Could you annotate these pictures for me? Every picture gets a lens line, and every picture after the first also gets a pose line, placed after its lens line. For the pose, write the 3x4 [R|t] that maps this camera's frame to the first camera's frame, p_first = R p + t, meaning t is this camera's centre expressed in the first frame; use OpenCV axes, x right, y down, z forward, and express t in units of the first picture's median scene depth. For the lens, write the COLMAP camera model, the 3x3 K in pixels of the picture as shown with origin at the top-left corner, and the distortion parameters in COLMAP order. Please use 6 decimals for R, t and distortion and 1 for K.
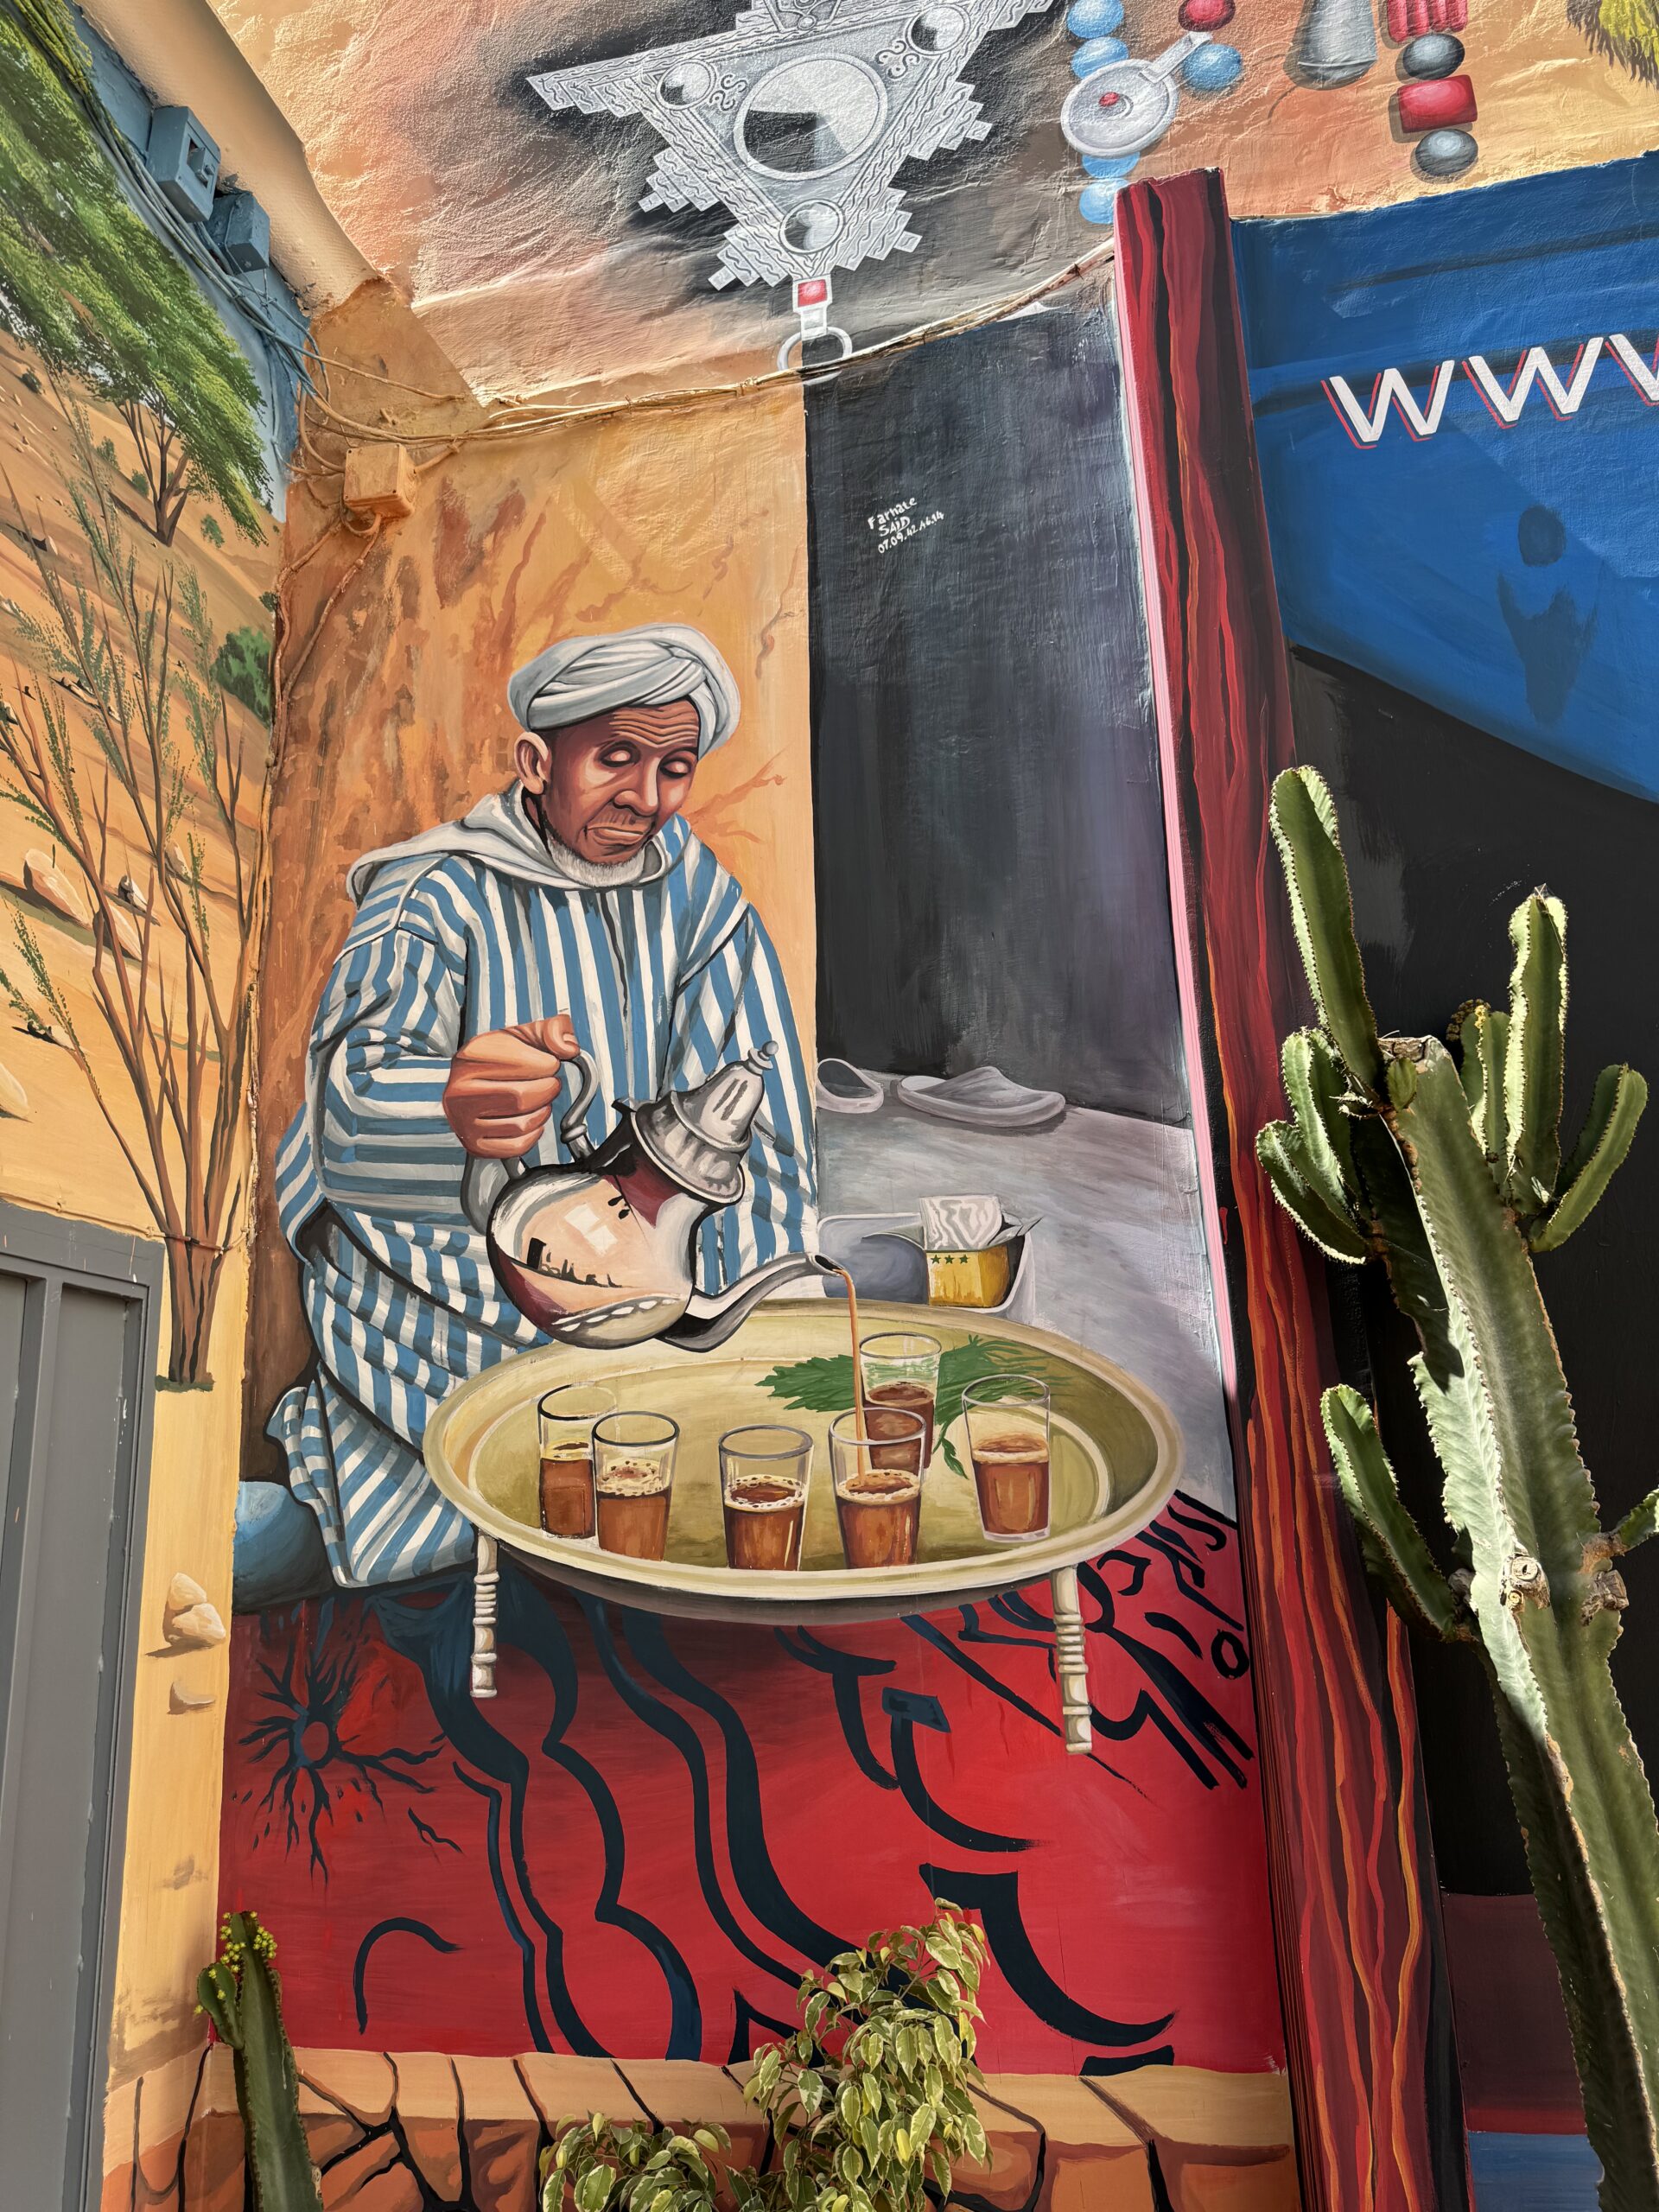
lens RADIAL K [[1520.3, 0, 829.3], [0, 1520.3, 1107.1], [0, 0, 1]] dist [0.006373, -0.000475]
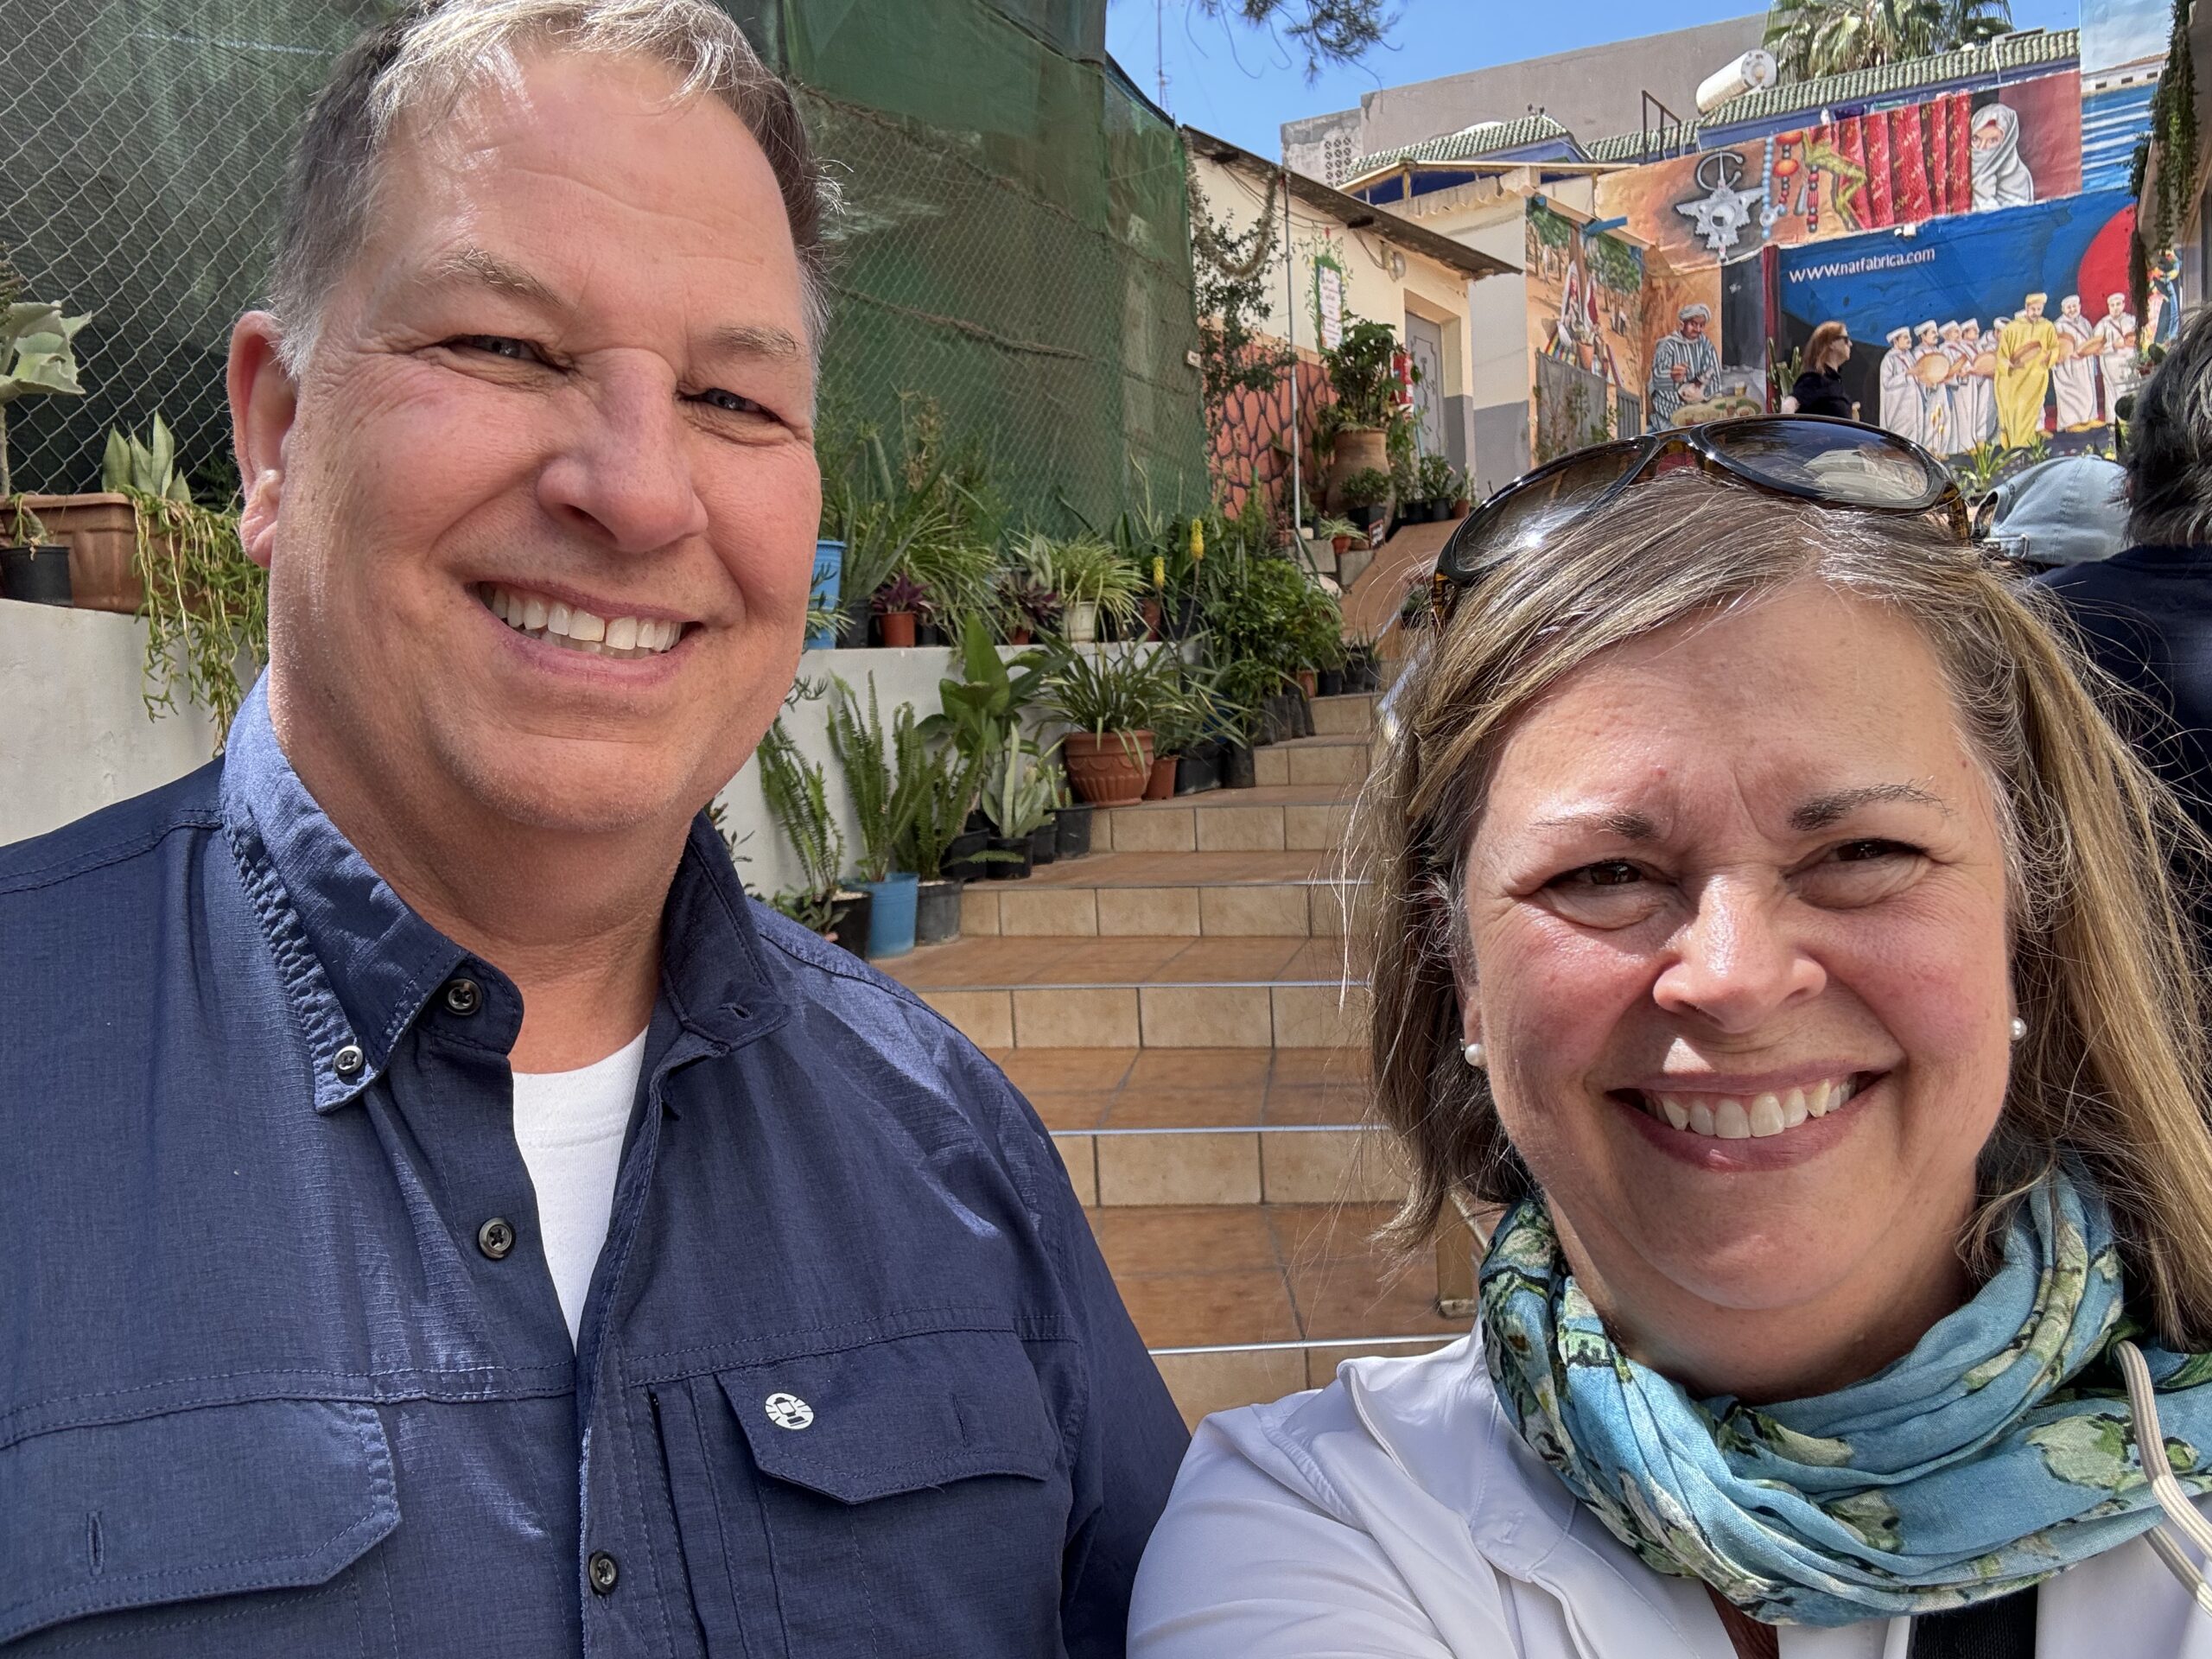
lens RADIAL K [[1485.7, 0, 1108.5], [0, 1485.7, 834.4], [0, 0, 1]] dist [-0.032380, -0.004917]
pose [[0.893347, 0.034574, -0.448036, 0.601040], [0.129436, 0.934982, 0.330234, -0.632542], [0.430323, -0.353006, 0.830788, -6.944808]]
